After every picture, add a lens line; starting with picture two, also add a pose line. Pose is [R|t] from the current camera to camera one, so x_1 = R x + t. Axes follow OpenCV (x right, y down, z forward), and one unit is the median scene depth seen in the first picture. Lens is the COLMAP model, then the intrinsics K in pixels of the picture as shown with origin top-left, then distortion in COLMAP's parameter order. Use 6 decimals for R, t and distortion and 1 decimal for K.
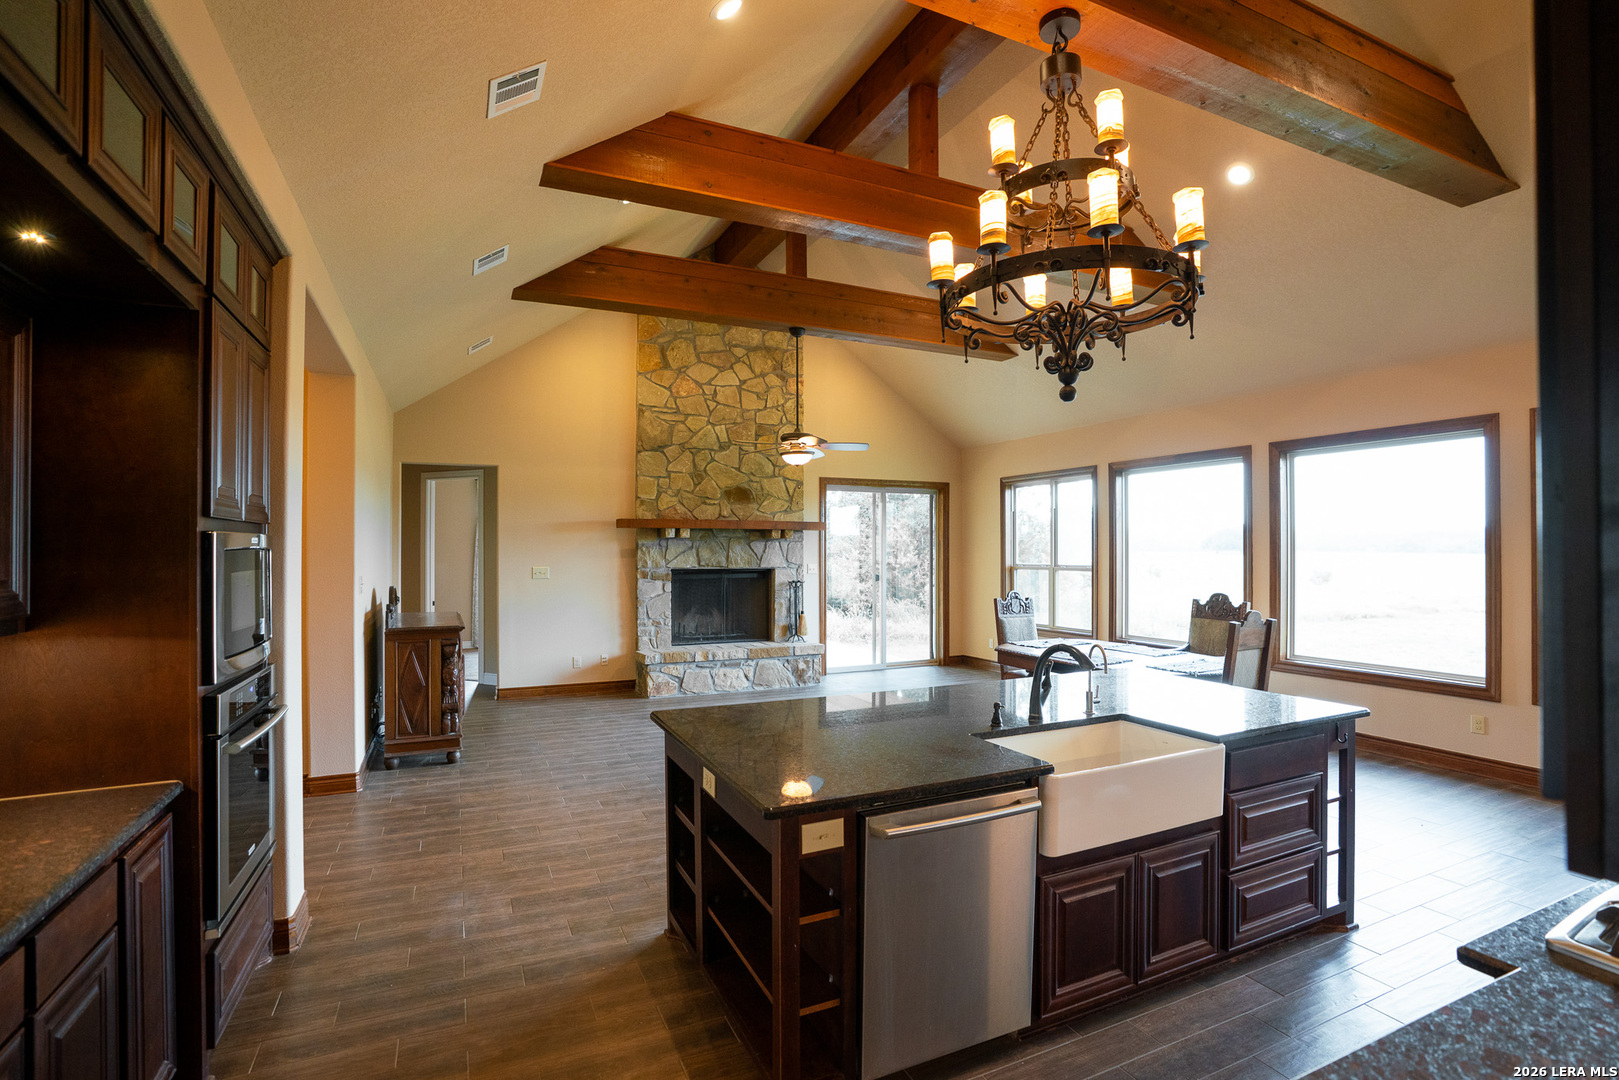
lens RADIAL K [[775.2, 0, 809.5], [0, 775.2, 540.0], [0, 0, 1]] dist [-0.002638, -0.000095]
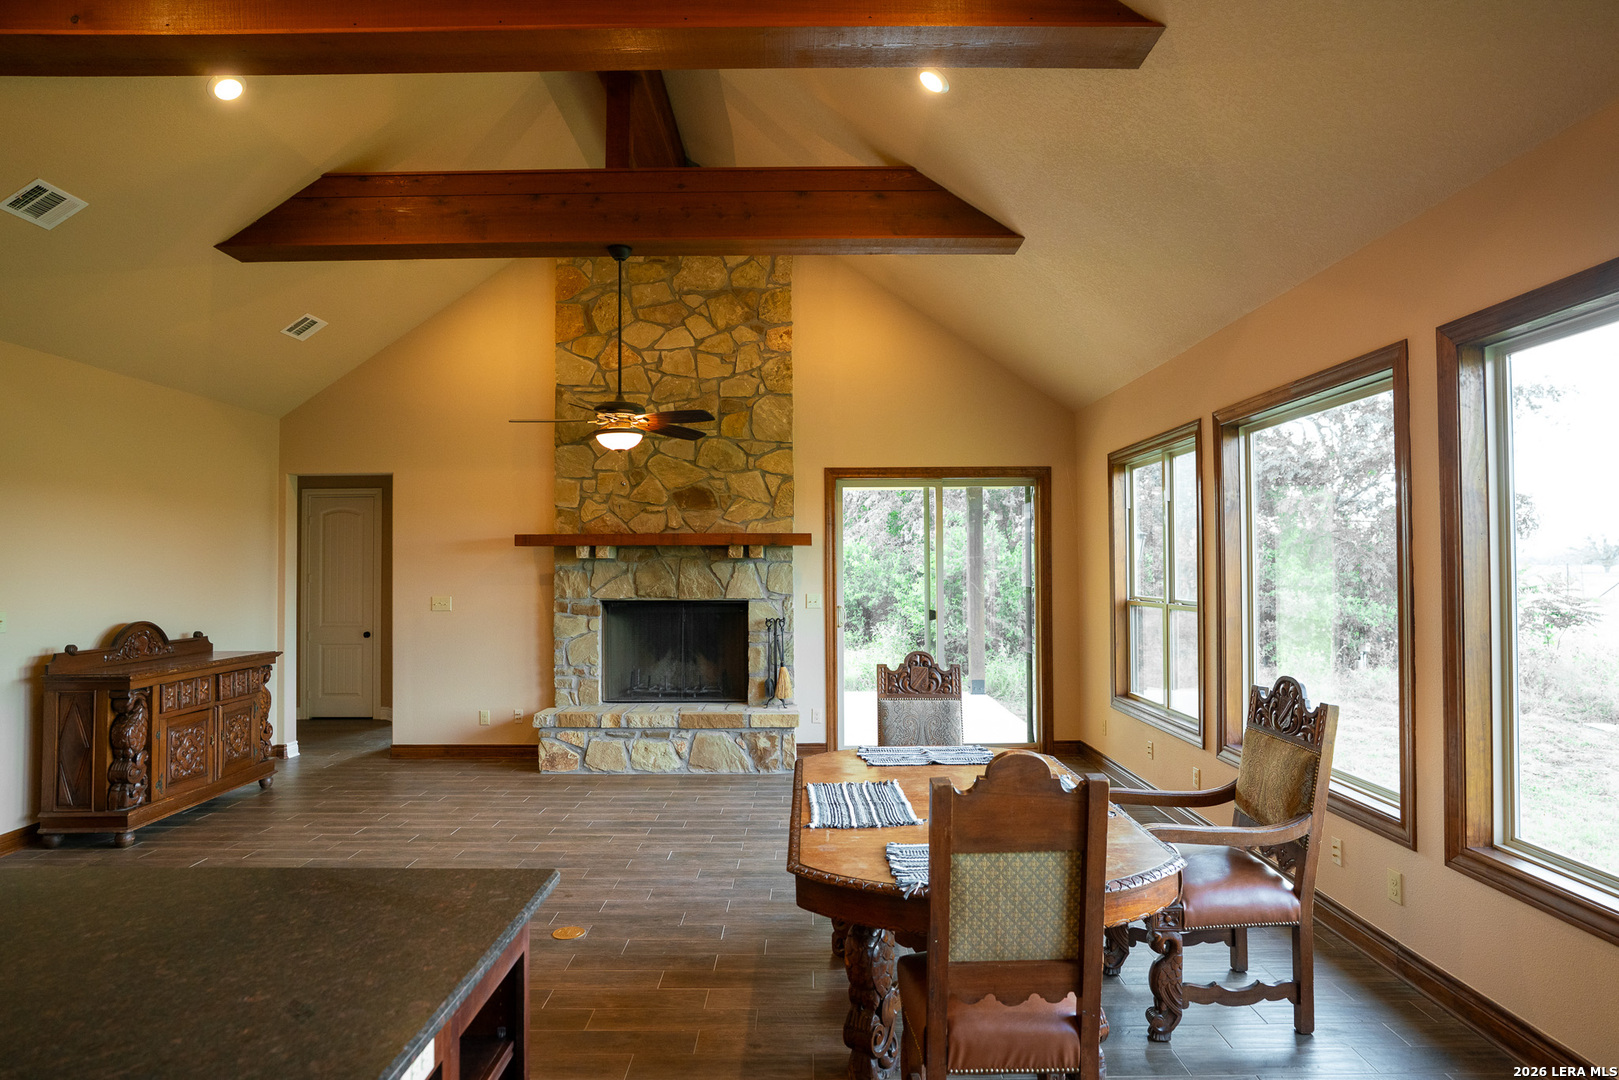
lens RADIAL K [[899.1, 0, 809.5], [0, 899.1, 540.0], [0, 0, 1]] dist [-0.003416, 0.000857]
pose [[0.903260, -0.016852, -0.428763, 0.370458], [0.010005, 0.999784, -0.018217, -0.002666], [0.428977, 0.012165, 0.903234, 0.296104]]
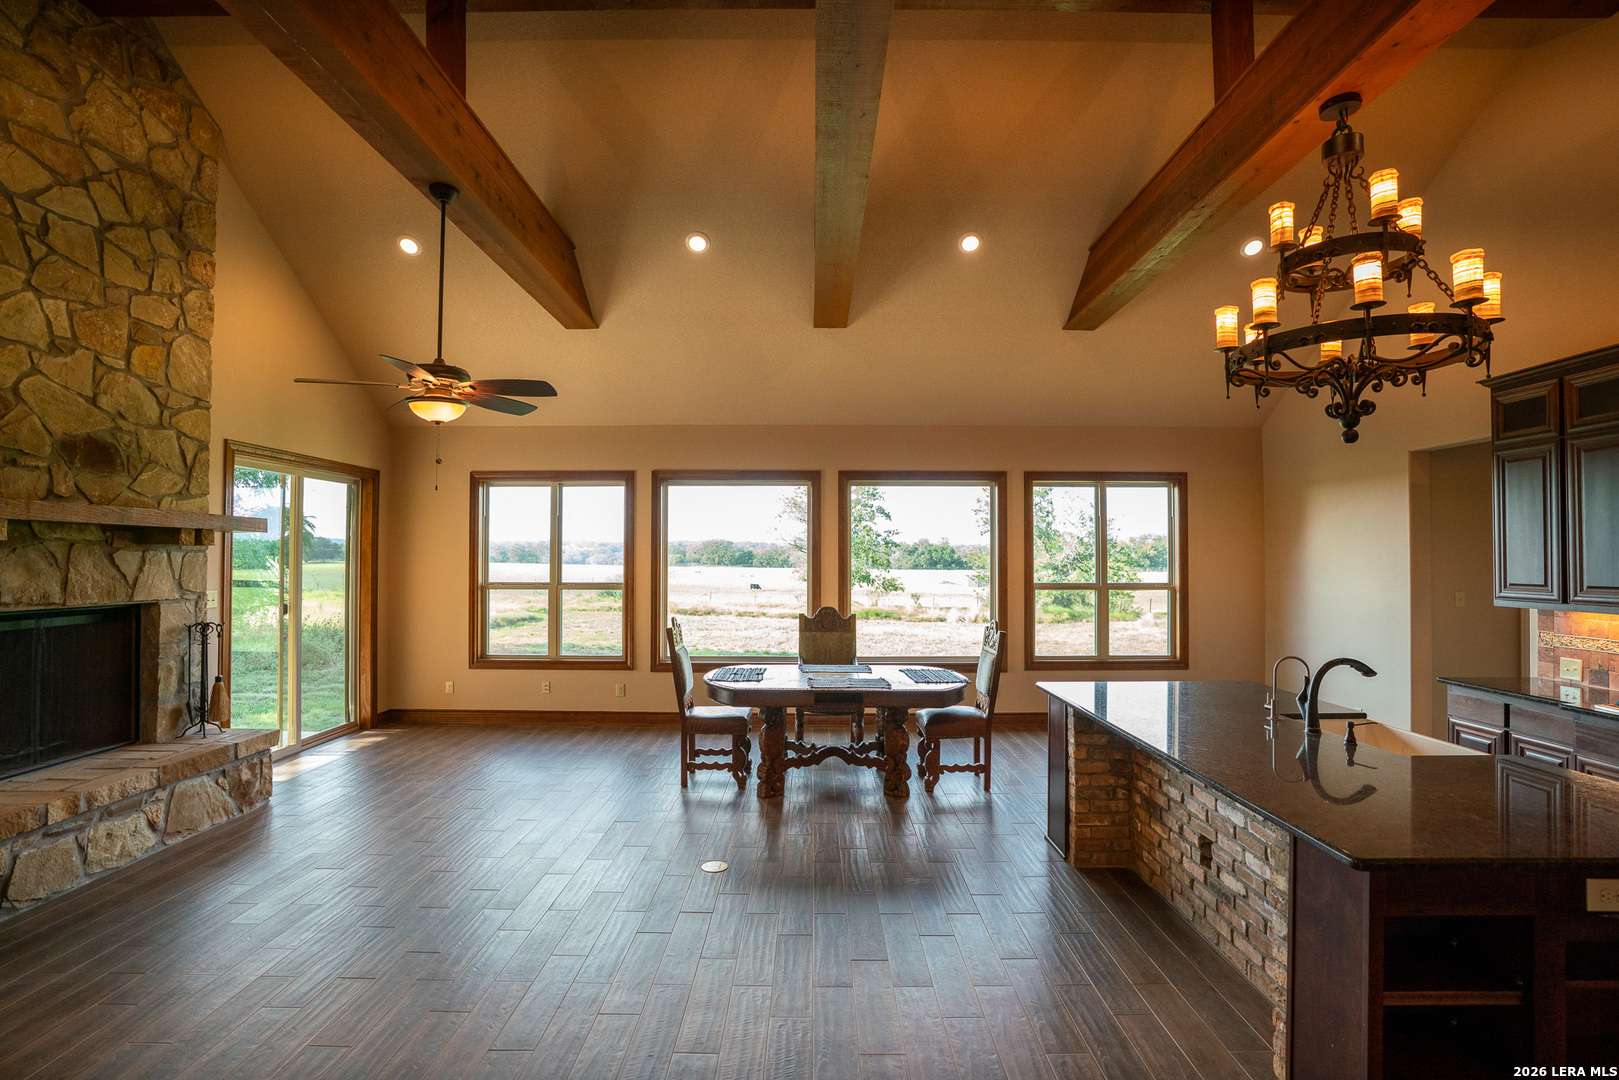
lens RADIAL K [[749.9, 0, 809.5], [0, 749.9, 540.0], [0, 0, 1]] dist [0.001396, 0.000764]
pose [[0.425580, 0.023679, 0.904611, -0.328963], [-0.013843, 0.999711, -0.019655, -0.001505], [-0.904815, -0.004158, 0.425785, 0.404070]]
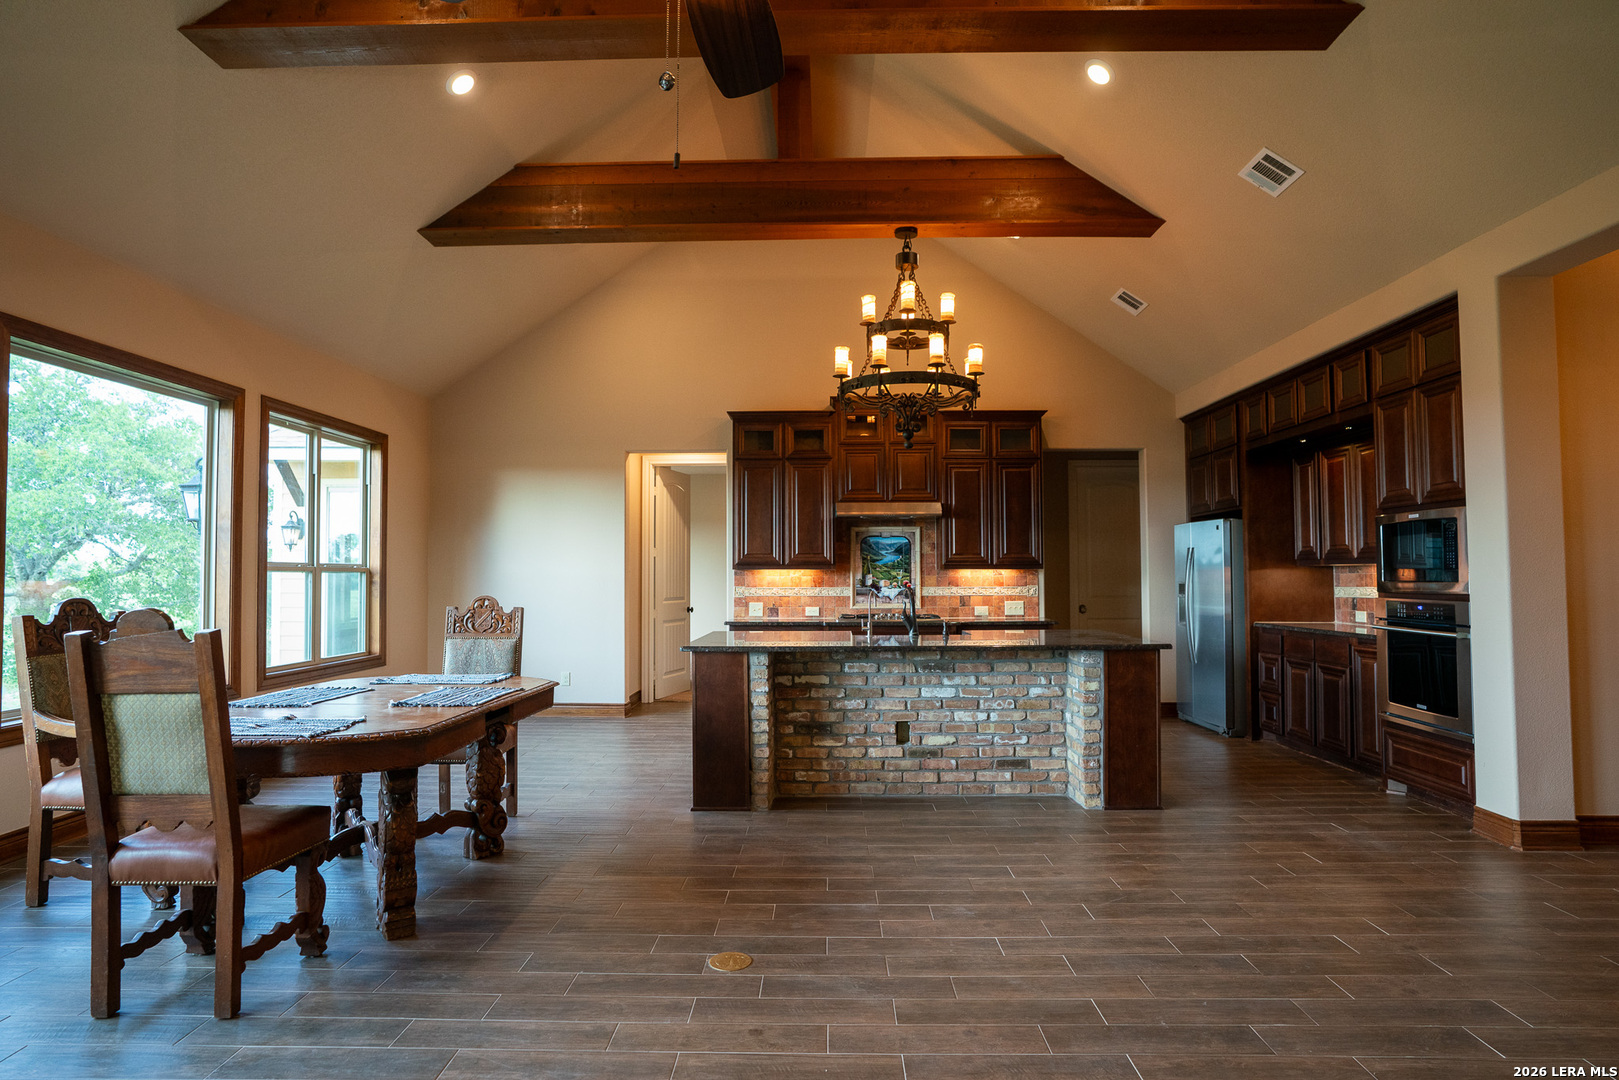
lens RADIAL K [[864.7, 0, 809.5], [0, 864.7, 540.0], [0, 0, 1]] dist [-0.054641, 0.000293]
pose [[-0.893123, 0.023312, 0.449209, -0.113277], [-0.002854, 0.998342, -0.057483, 0.047081], [-0.449804, -0.052621, -0.891576, 0.930856]]
